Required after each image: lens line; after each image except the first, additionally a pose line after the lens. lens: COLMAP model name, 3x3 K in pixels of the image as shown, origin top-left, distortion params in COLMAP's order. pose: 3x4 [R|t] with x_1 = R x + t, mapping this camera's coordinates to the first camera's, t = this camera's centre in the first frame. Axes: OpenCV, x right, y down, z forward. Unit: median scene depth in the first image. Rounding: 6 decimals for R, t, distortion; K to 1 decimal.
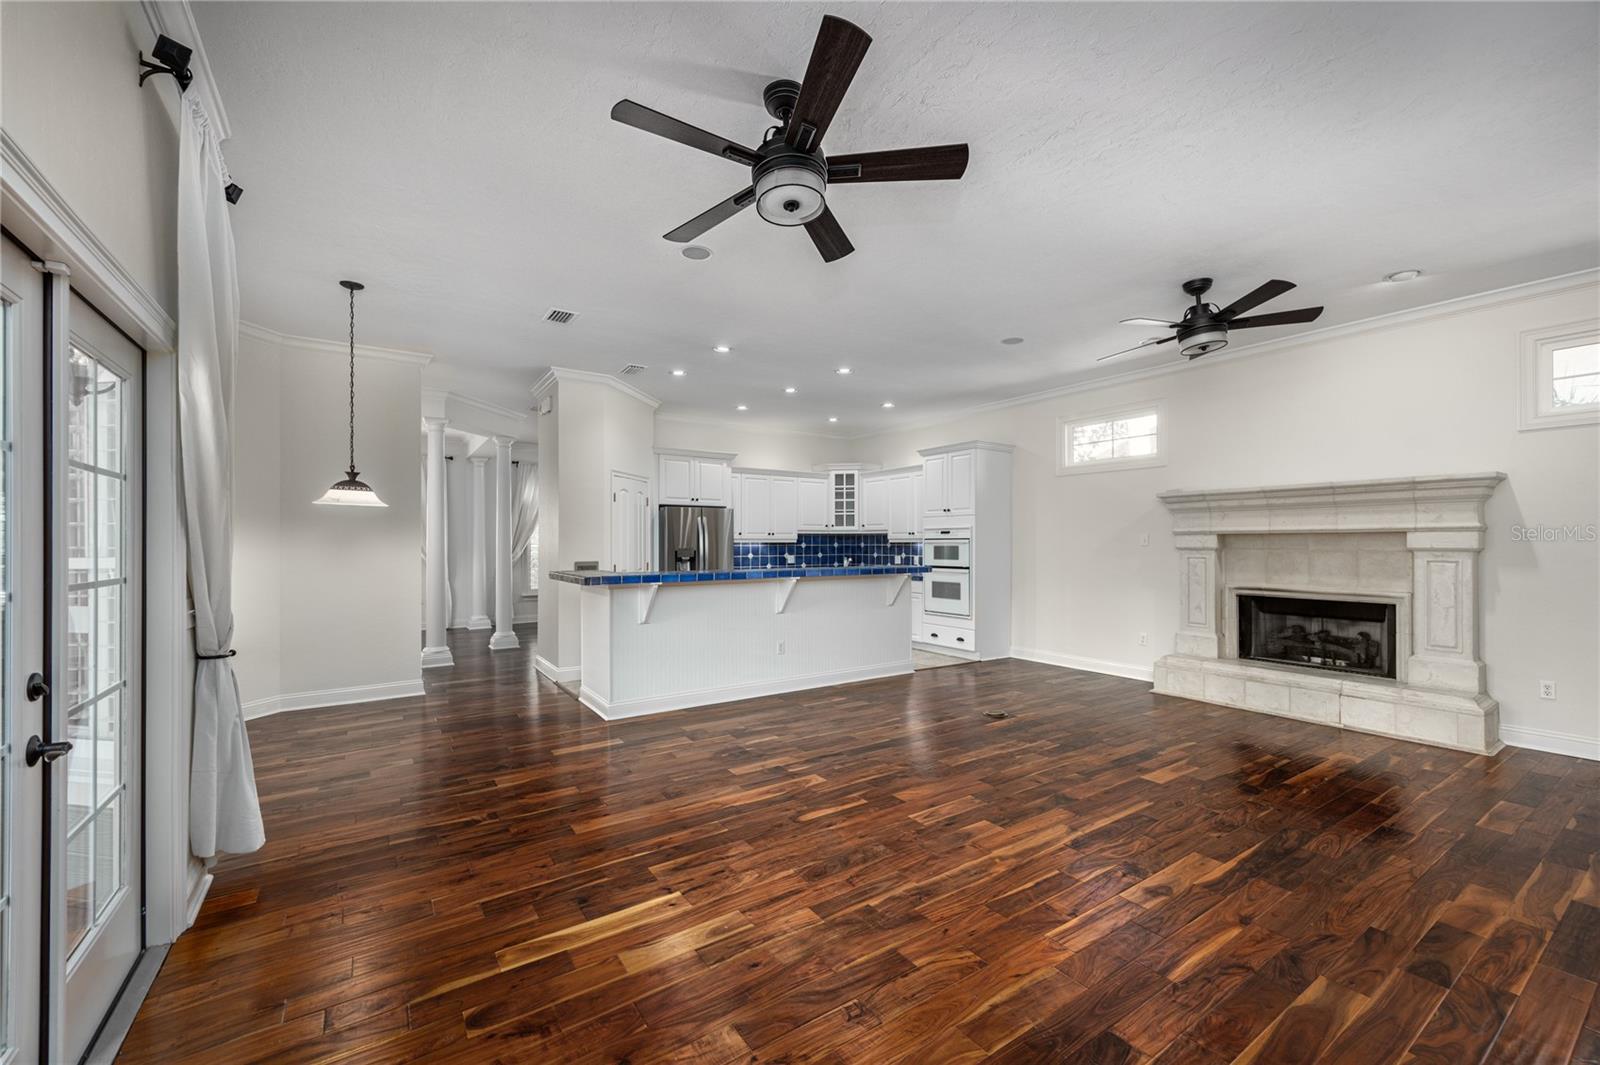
lens RADIAL K [[640.9, 0, 802.0], [0, 640.9, 541.6], [0, 0, 1]] dist [0.010305, -0.000377]
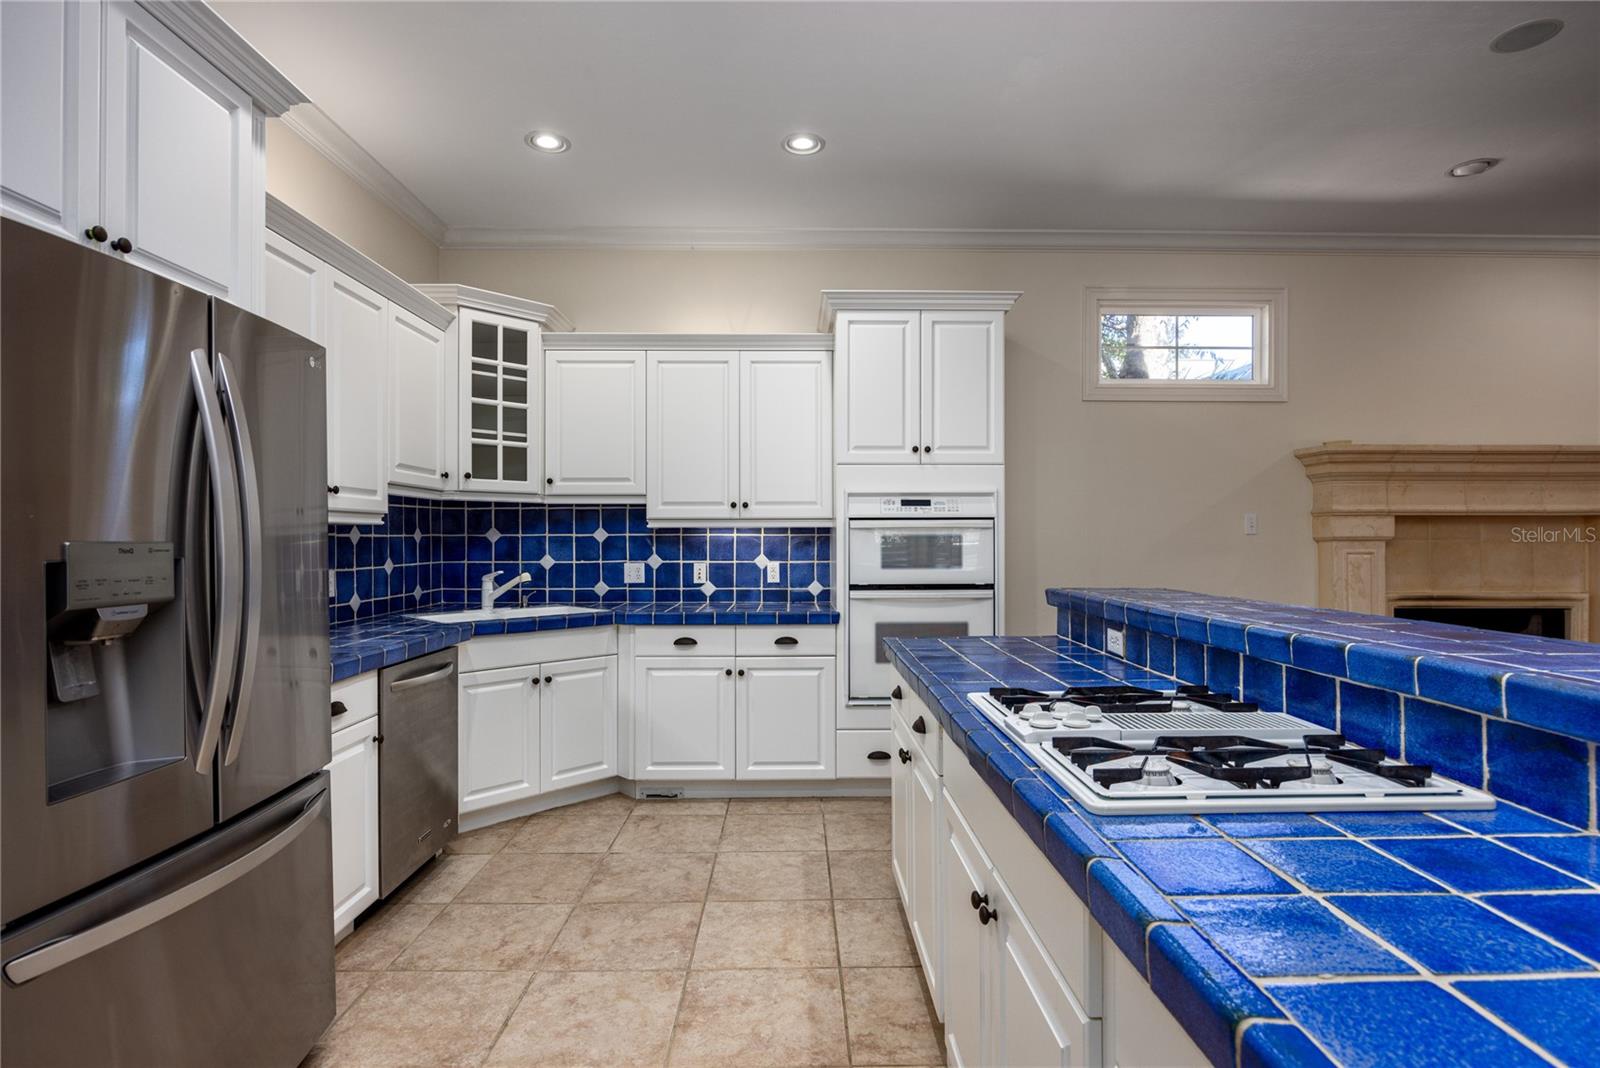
lens RADIAL K [[804.7, 0, 801.4], [0, 804.7, 534.3], [0, 0, 1]] dist [-0.006662, 0.001264]
pose [[0.544010, 0.005612, 0.839060, -0.363634], [-0.001358, 0.999982, -0.005808, 0.012842], [-0.839077, 0.002020, 0.544008, 1.123103]]
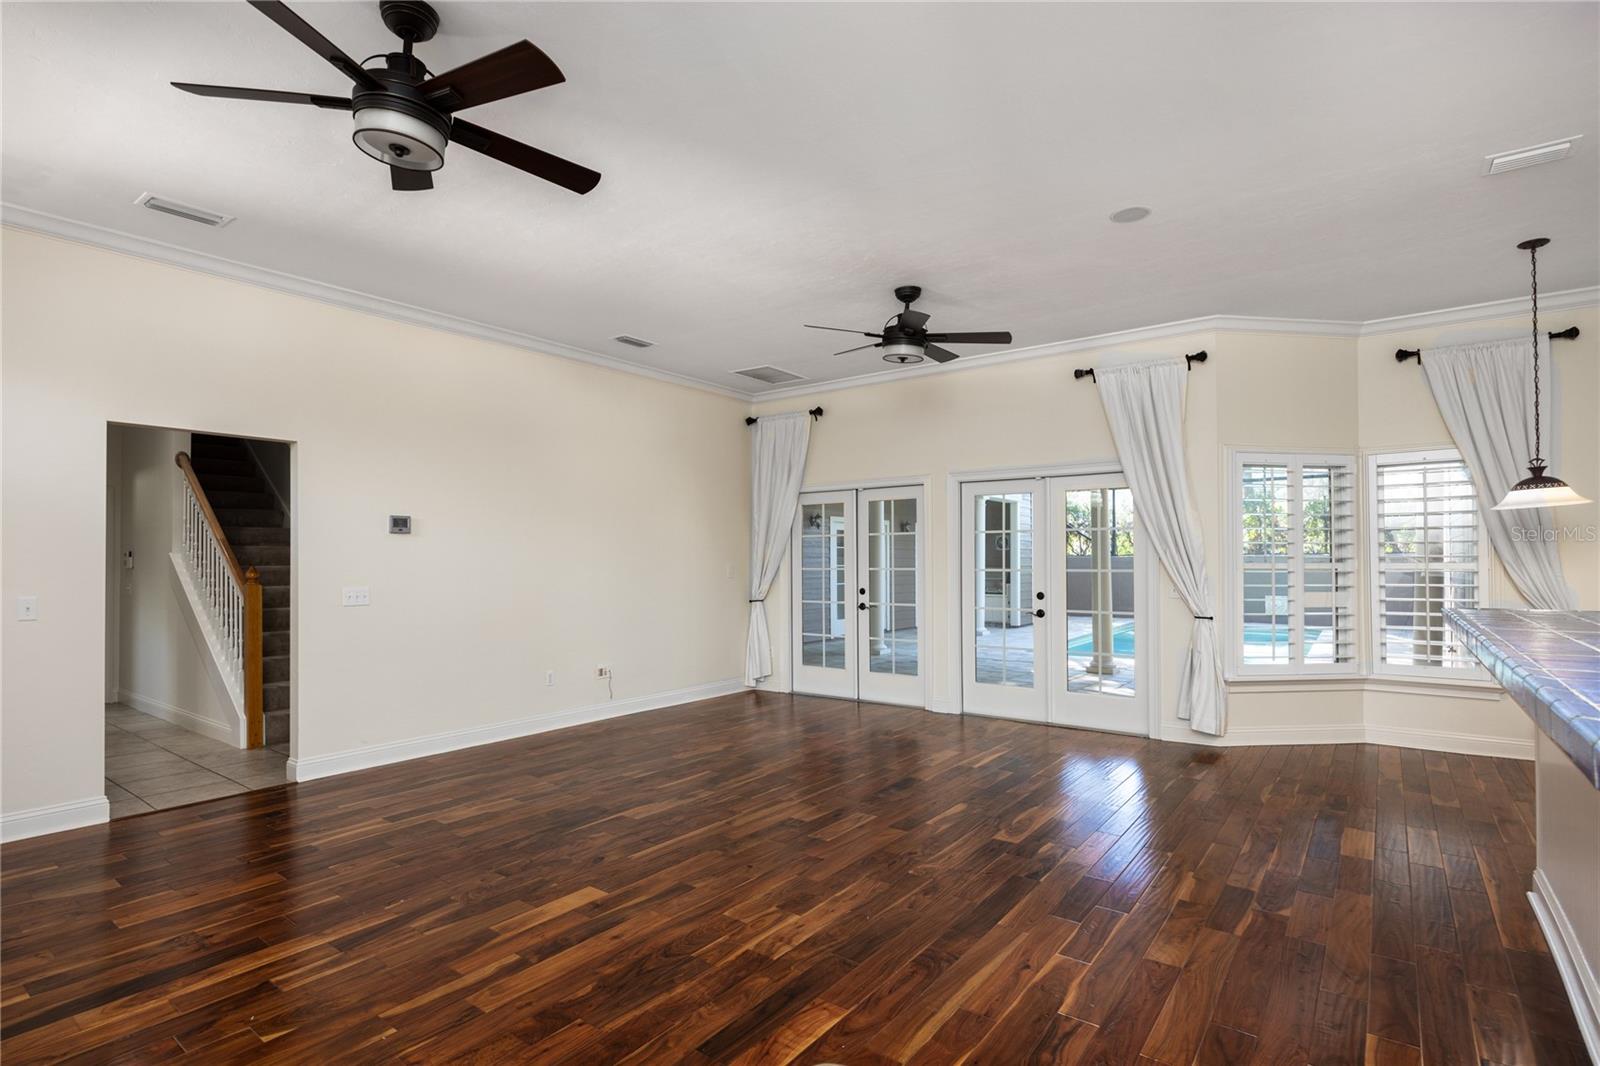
lens RADIAL K [[783.9, 0, 796.6], [0, 783.9, 543.5], [0, 0, 1]] dist [-0.000427, 0.000751]
pose [[-0.946004, -0.001489, -0.324150, 0.417277], [0.005378, 0.999780, -0.020289, 0.004717], [0.324109, -0.020937, -0.945788, 1.288718]]
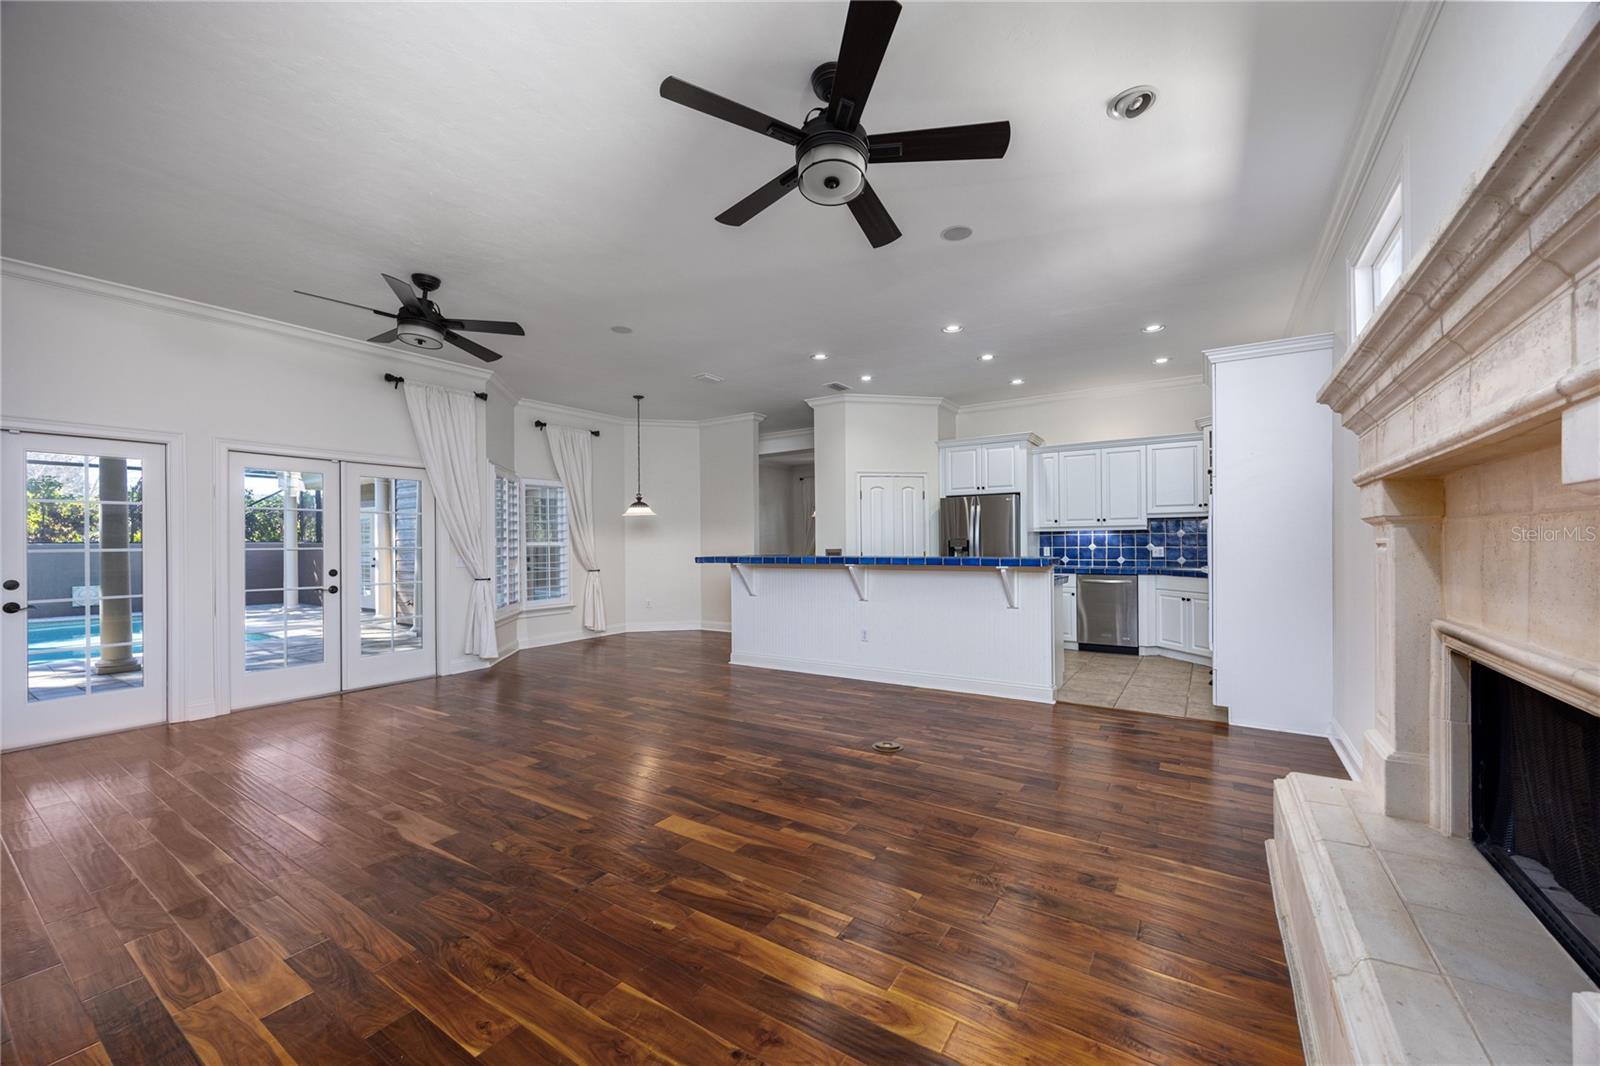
lens RADIAL K [[613.7, 0, 809.9], [0, 613.7, 545.7], [0, 0, 1]] dist [-0.005126, 0.001433]
pose [[0.392386, 0.000235, -0.919800, 0.883773], [0.010811, 0.999930, 0.004868, 0.022067], [0.919737, -0.011854, 0.392356, 0.592883]]
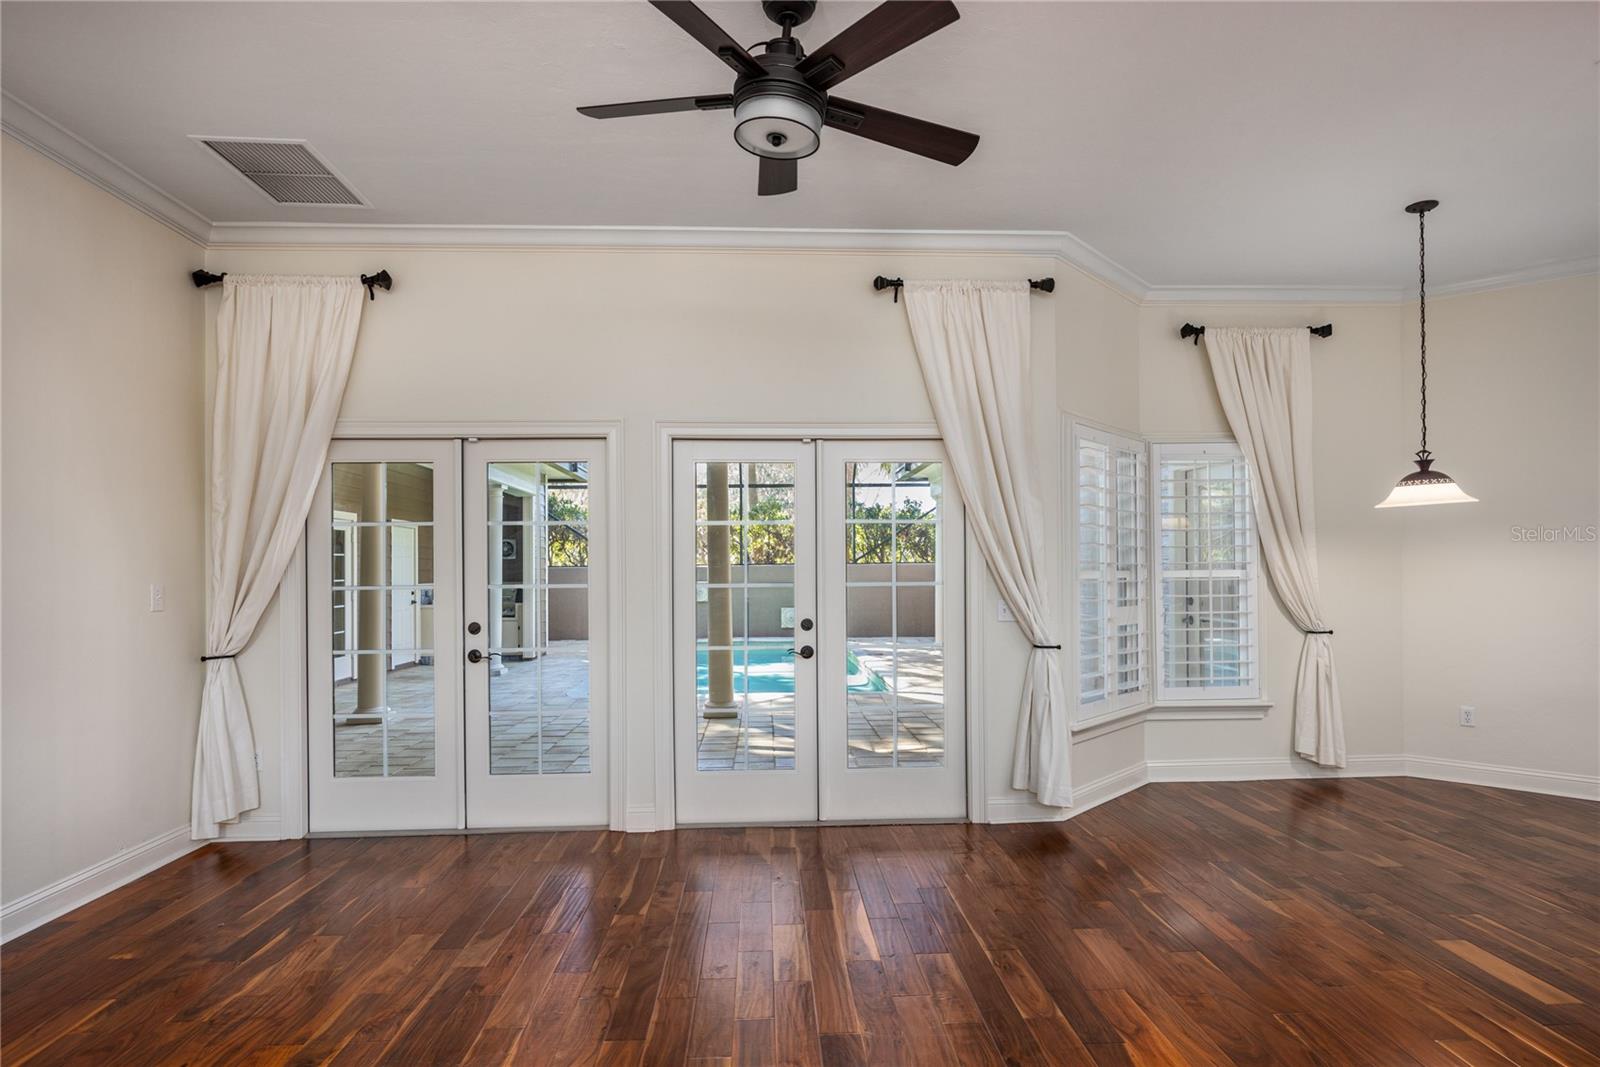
lens RADIAL K [[866.4, 0, 801.6], [0, 866.4, 561.2], [0, 0, 1]] dist [-0.001763, -0.001479]
pose [[-0.520132, -0.001653, -0.854084, 0.402277], [0.009054, 0.999931, -0.007449, 0.006549], [0.854038, -0.011607, -0.520081, 0.710276]]
